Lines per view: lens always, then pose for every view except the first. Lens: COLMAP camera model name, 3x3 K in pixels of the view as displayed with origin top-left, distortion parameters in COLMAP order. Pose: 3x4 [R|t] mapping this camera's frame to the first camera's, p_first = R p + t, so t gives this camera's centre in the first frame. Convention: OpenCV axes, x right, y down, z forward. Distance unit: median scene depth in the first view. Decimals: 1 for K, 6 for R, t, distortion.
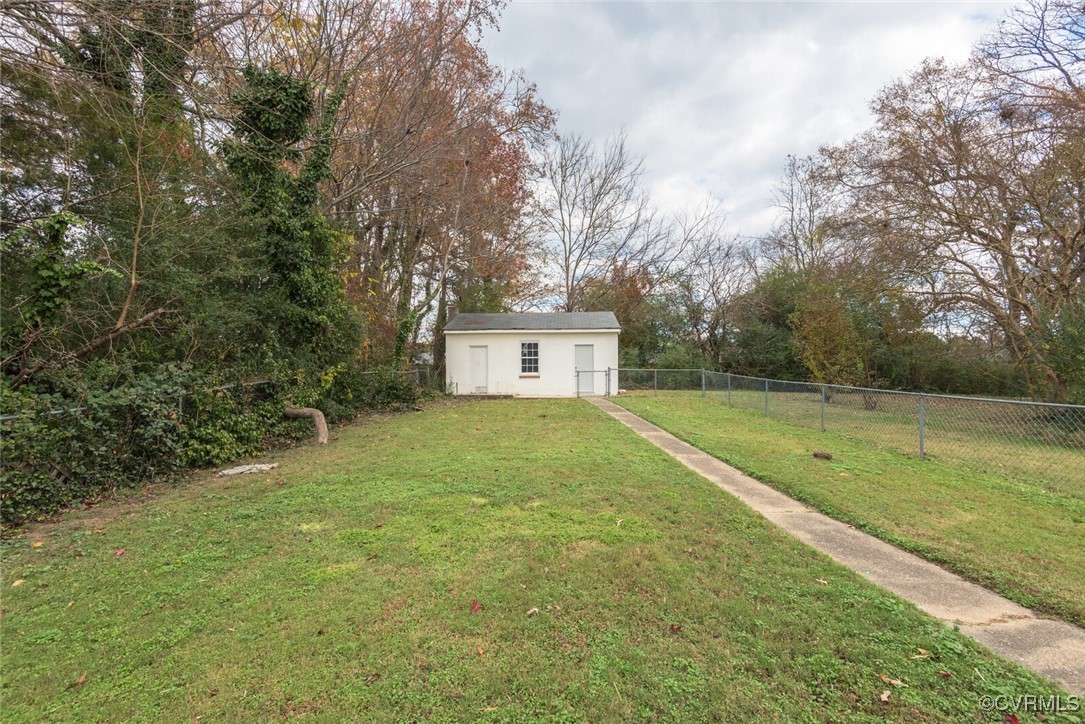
lens RADIAL K [[518.5, 0, 543.1], [0, 518.5, 383.0], [0, 0, 1]] dist [-0.002536, -0.001736]
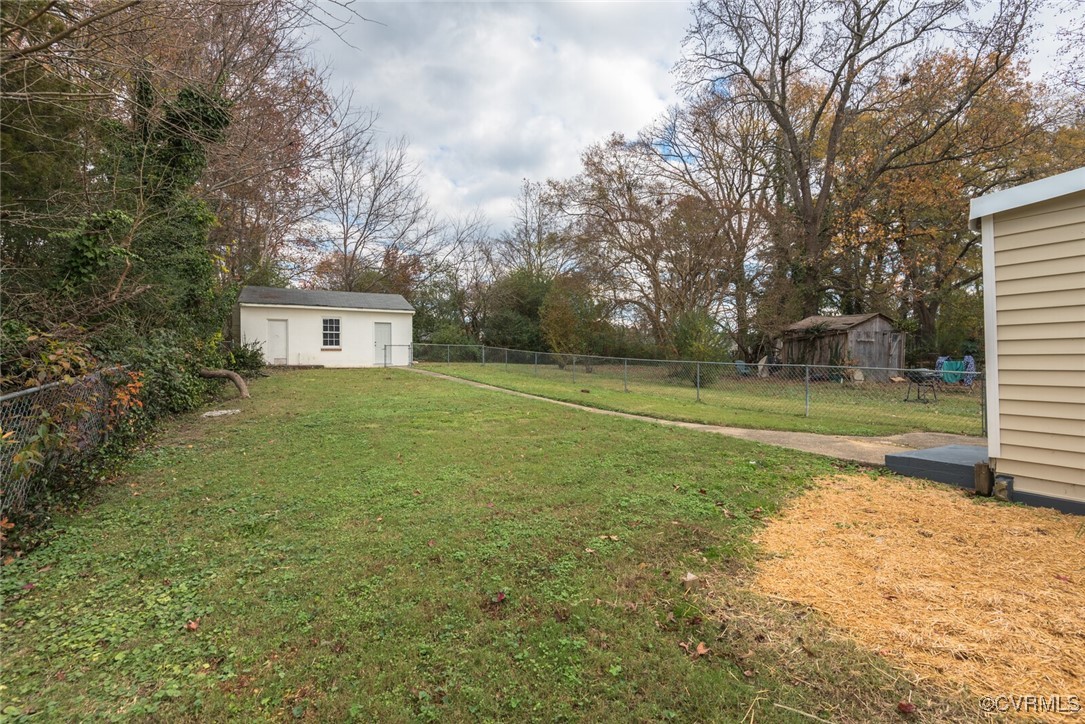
lens RADIAL K [[518.5, 0, 543.1], [0, 518.5, 383.0], [0, 0, 1]] dist [-0.002536, -0.001736]
pose [[0.862074, -0.017368, 0.506485, -0.192247], [-0.003408, 0.999191, 0.040063, 0.013445], [-0.506772, -0.036264, 0.861317, -0.189643]]
